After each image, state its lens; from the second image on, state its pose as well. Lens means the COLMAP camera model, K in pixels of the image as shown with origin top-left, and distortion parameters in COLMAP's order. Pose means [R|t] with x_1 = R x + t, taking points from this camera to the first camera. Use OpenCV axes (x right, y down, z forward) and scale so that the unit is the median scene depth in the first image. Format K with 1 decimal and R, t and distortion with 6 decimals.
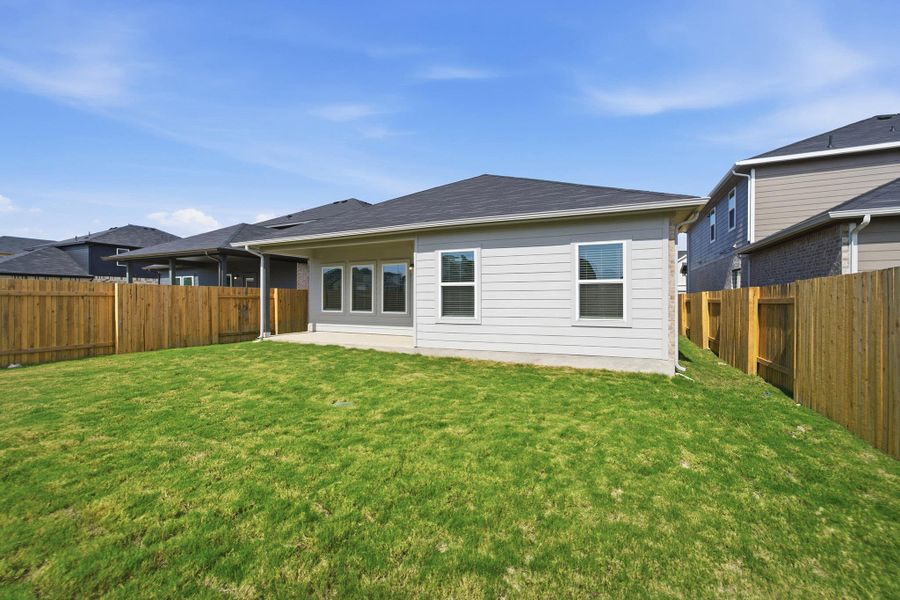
lens RADIAL K [[375.3, 0, 450.0], [0, 375.3, 299.1], [0, 0, 1]] dist [-0.015025, 0.002569]
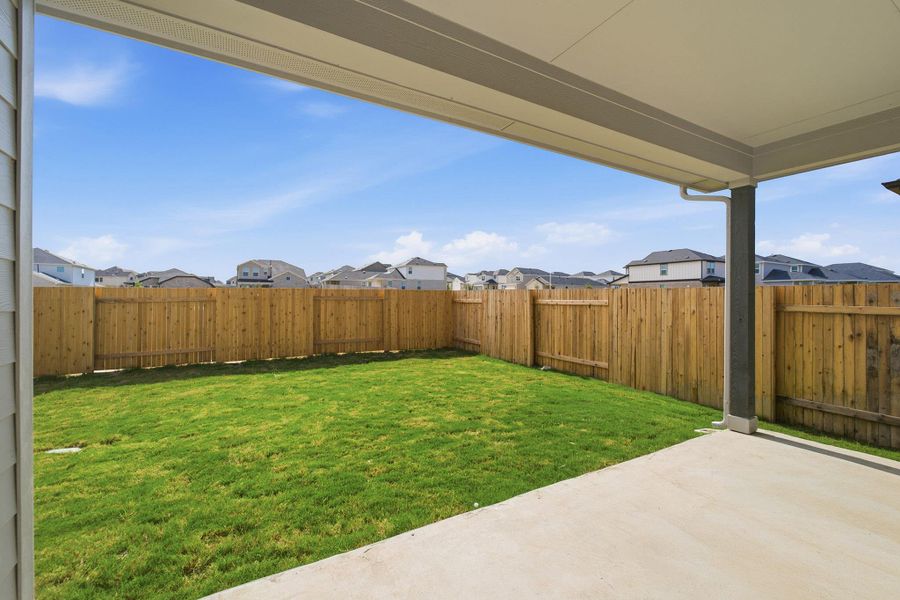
lens RADIAL K [[375.3, 0, 451.4], [0, 375.3, 298.5], [0, 0, 1]] dist [-0.015025, 0.002569]
pose [[-0.565302, -0.002491, -0.824880, -0.081443], [-0.003374, 0.999994, -0.000708, -0.022667], [0.824877, 0.002383, -0.565307, 1.204383]]
